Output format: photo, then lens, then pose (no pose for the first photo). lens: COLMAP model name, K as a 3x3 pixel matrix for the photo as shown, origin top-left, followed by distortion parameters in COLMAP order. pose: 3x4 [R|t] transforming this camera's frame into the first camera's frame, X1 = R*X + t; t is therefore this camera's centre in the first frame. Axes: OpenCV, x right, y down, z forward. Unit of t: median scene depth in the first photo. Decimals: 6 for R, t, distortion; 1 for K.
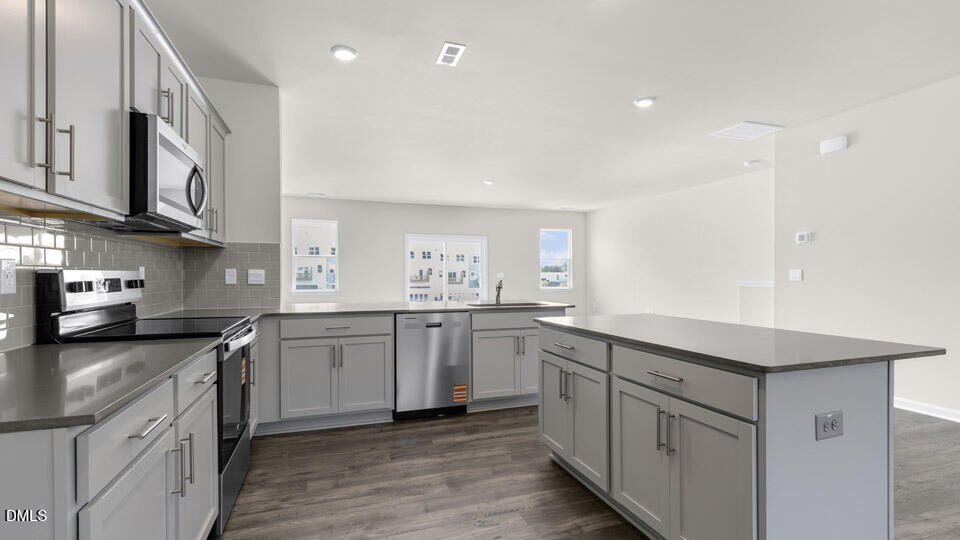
lens RADIAL K [[445.0, 0, 480.8], [0, 445.0, 272.6], [0, 0, 1]] dist [0.000545, 0.000031]
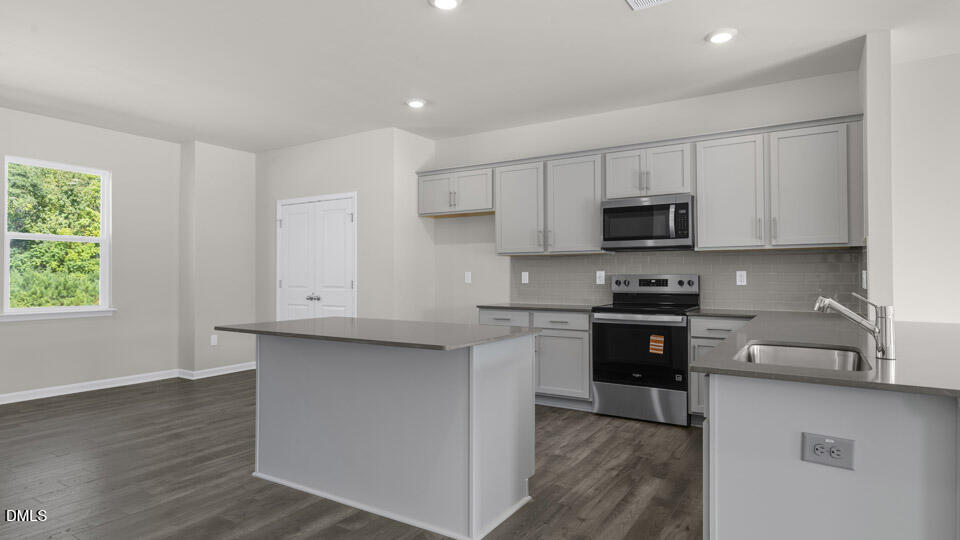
lens RADIAL K [[522.6, 0, 480.8], [0, 522.6, 272.6], [0, 0, 1]] dist [-0.000305, -0.000044]
pose [[-0.781471, -0.007397, -0.623898, 0.868140], [0.001926, 0.999896, -0.014268, 0.013209], [0.623939, -0.012352, -0.781375, 1.785444]]
